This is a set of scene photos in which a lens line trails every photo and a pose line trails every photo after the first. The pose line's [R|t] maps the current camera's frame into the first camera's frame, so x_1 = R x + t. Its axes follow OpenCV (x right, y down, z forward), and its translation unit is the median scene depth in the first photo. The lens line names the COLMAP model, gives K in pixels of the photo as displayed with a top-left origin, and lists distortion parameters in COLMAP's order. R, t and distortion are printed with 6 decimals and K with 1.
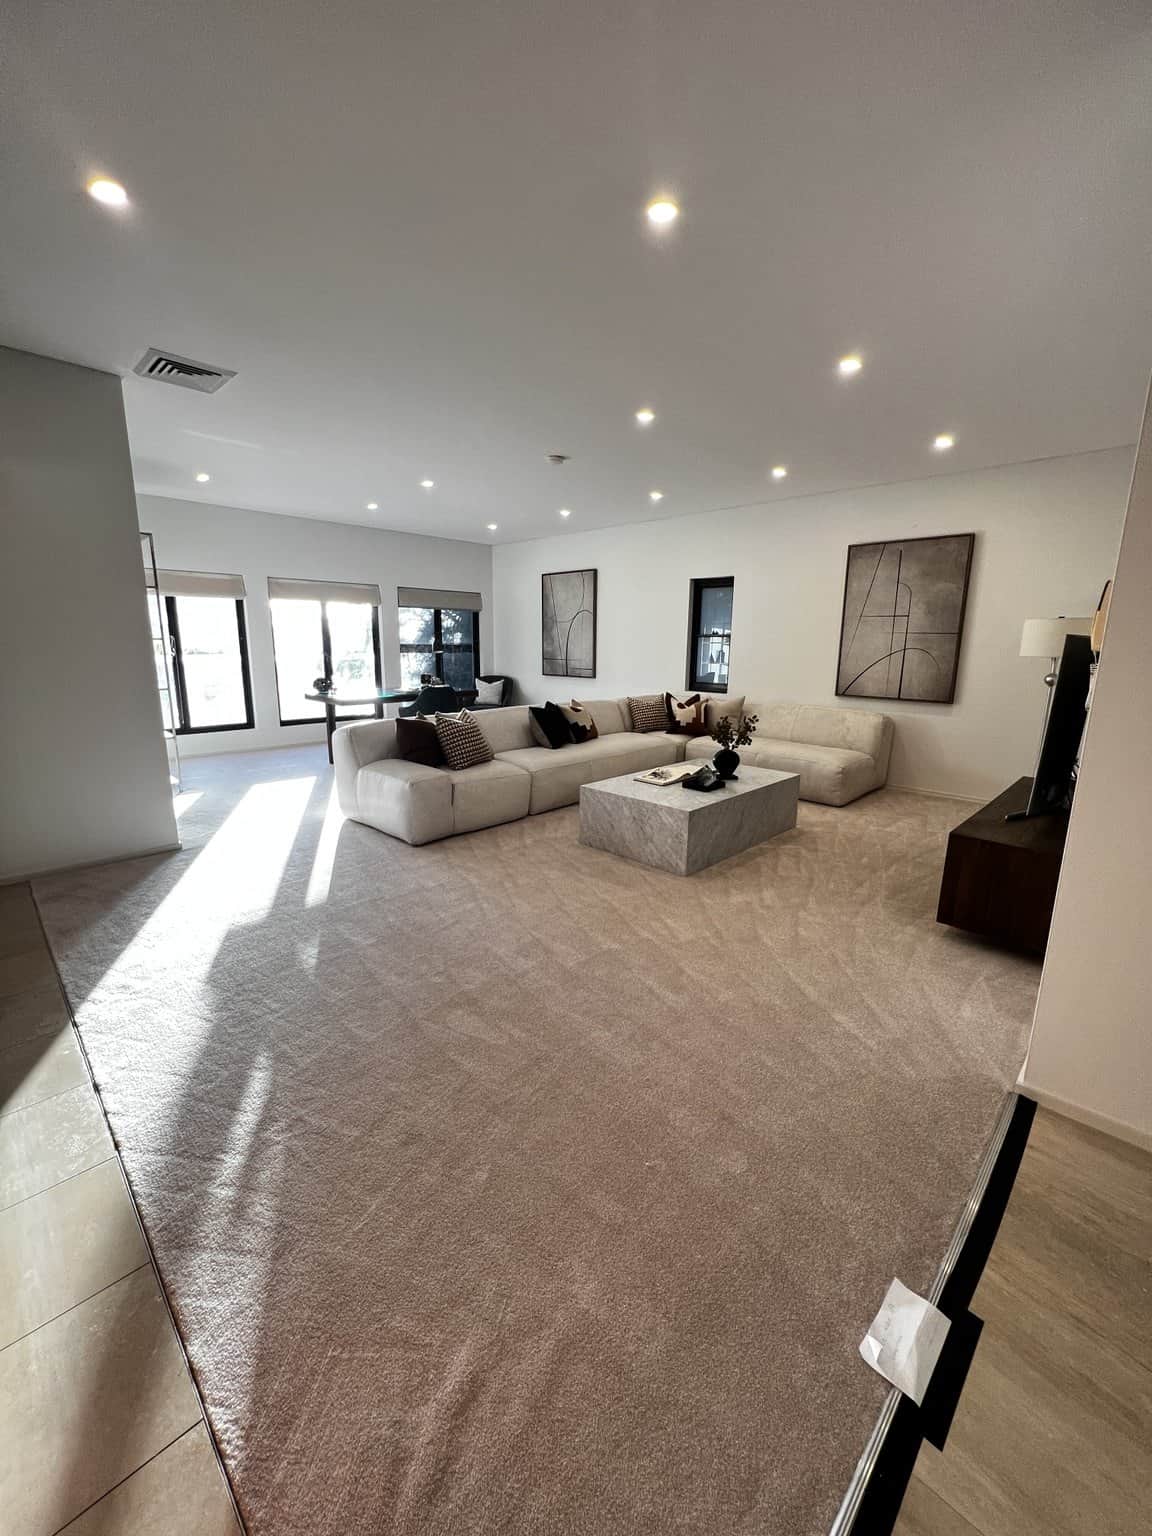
lens RADIAL K [[612.4, 0, 579.2], [0, 612.4, 766.6], [0, 0, 1]] dist [-0.001502, 0.000045]
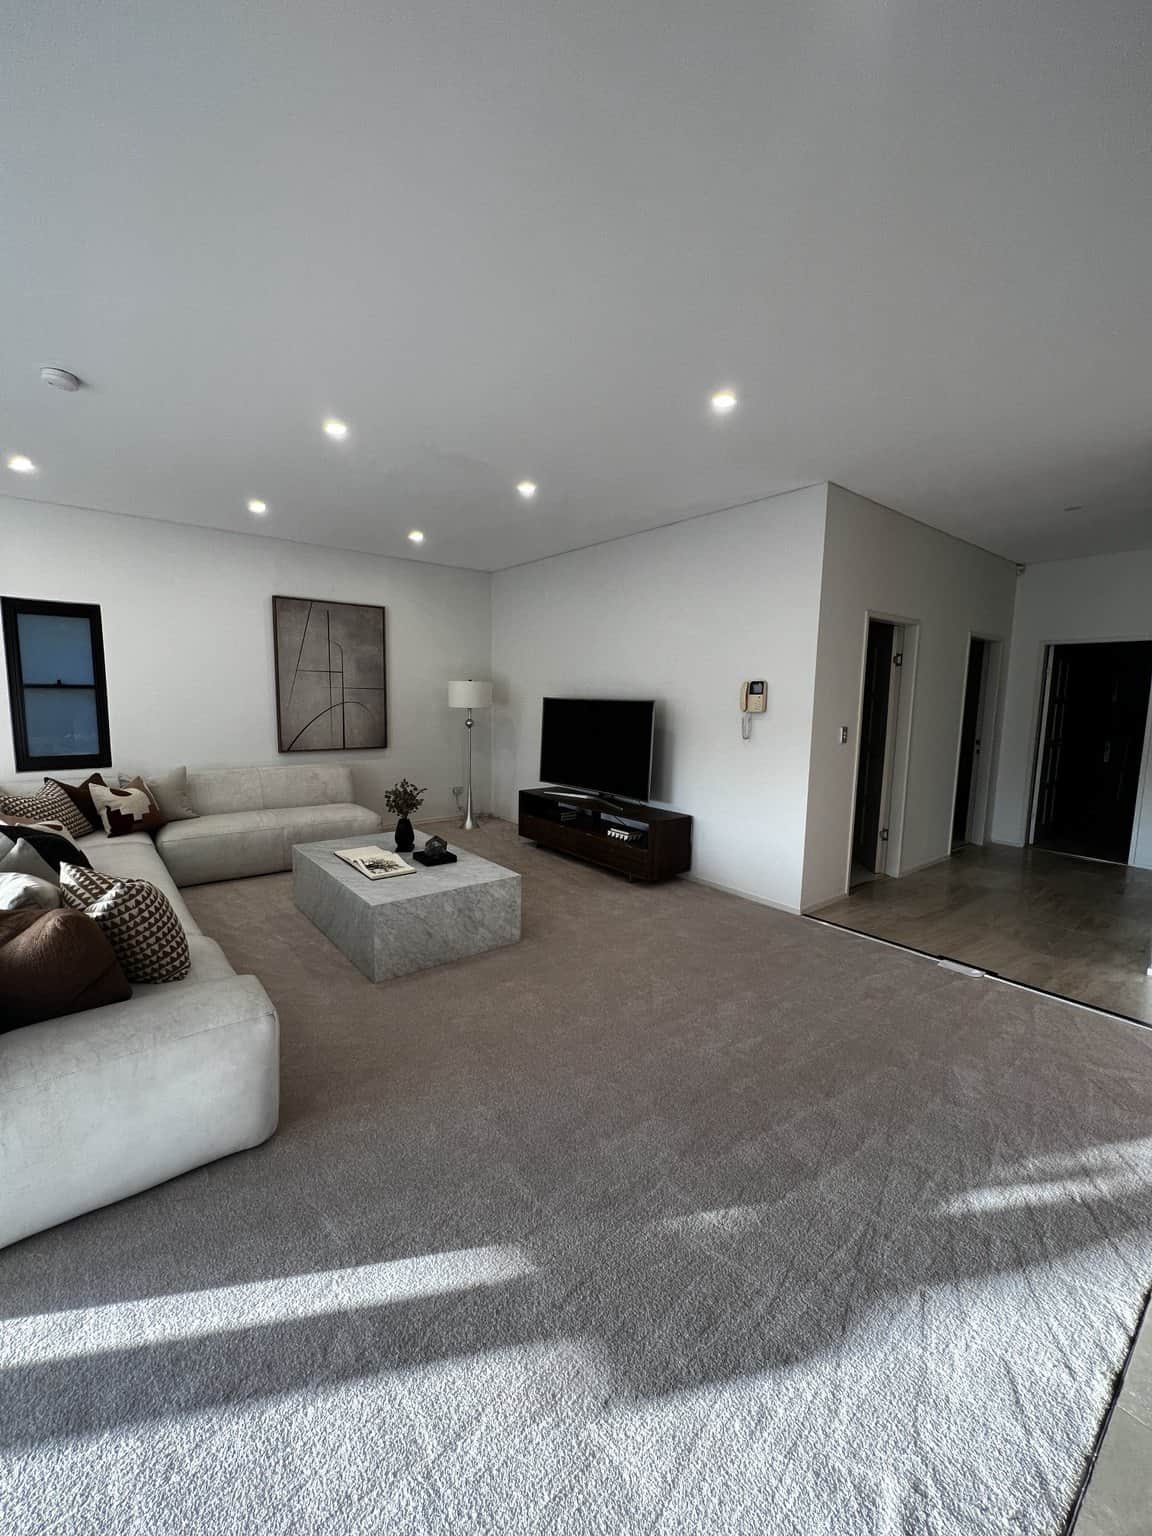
lens RADIAL K [[612.4, 0, 579.2], [0, 612.4, 766.6], [0, 0, 1]] dist [-0.001502, 0.000045]
pose [[0.121382, -0.128439, 0.984261, -0.505796], [0.182674, 0.977547, 0.105035, -0.123442], [-0.975652, 0.167049, 0.142119, 0.478523]]
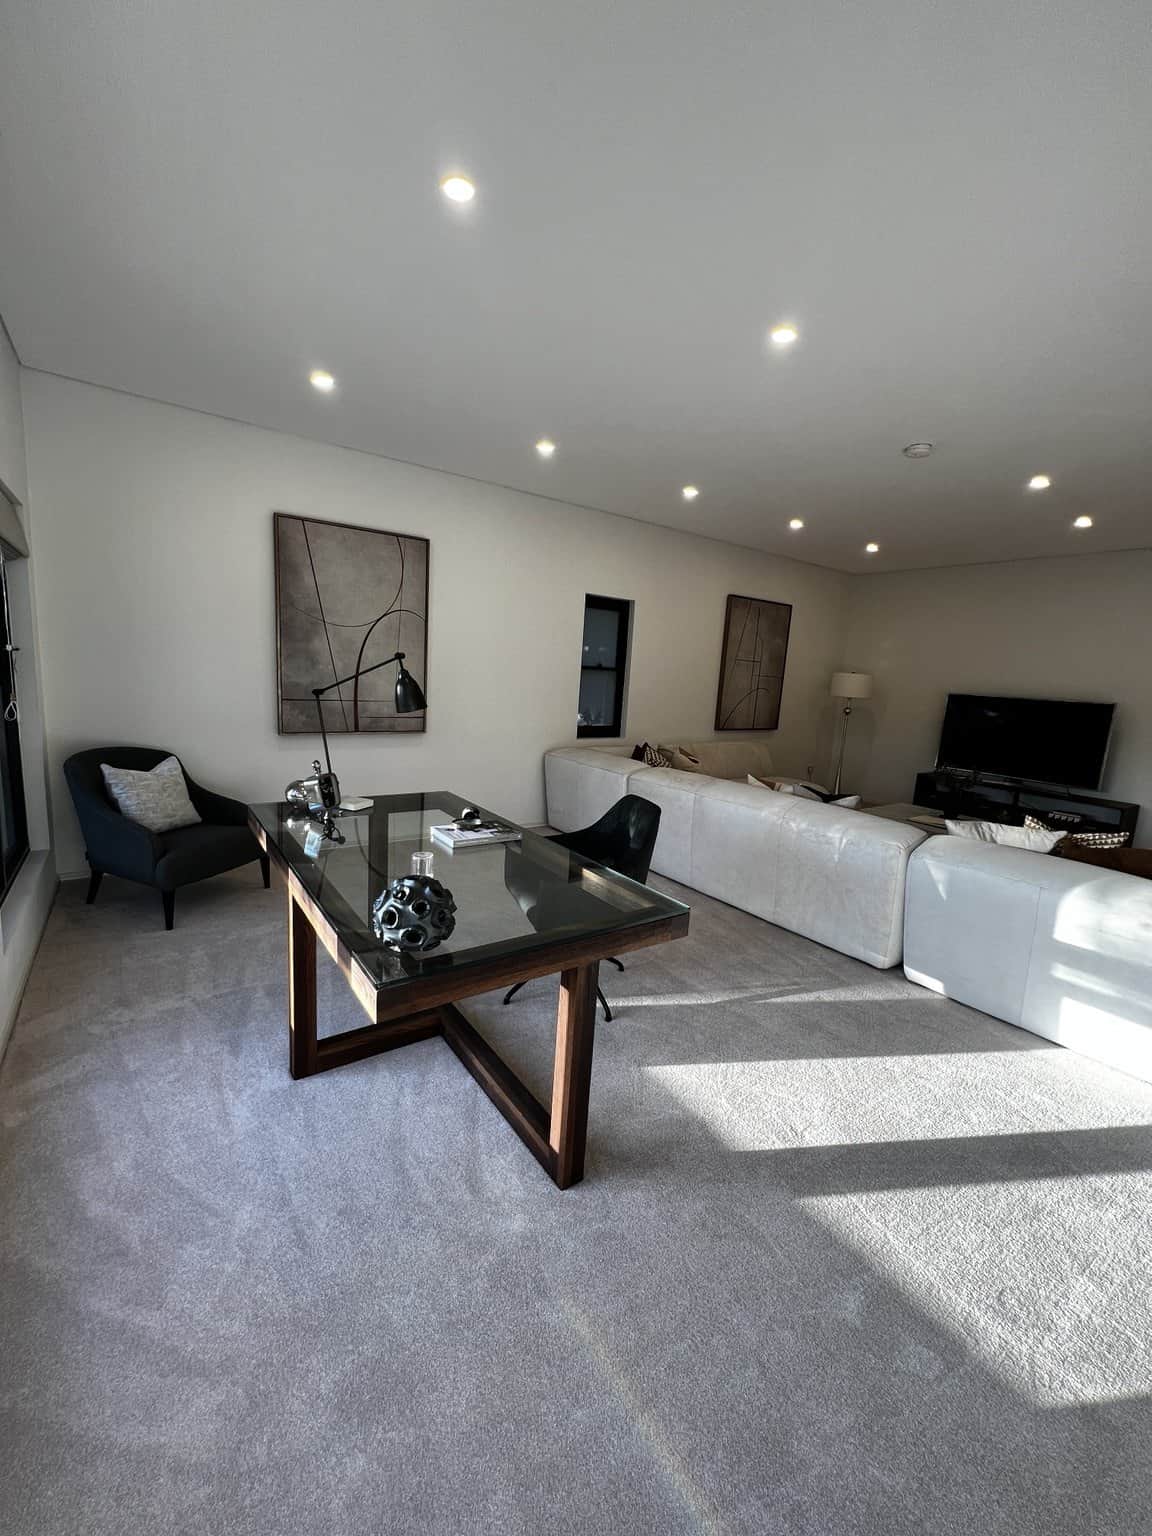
lens RADIAL K [[617.7, 0, 576.0], [0, 617.7, 768.0], [0, 0, 1]] dist [-0.002467, -0.000144]
pose [[0.188354, -0.158392, 0.969244, -0.785153], [0.138019, 0.981384, 0.133555, -0.259873], [-0.972355, 0.108619, 0.206709, 1.153042]]
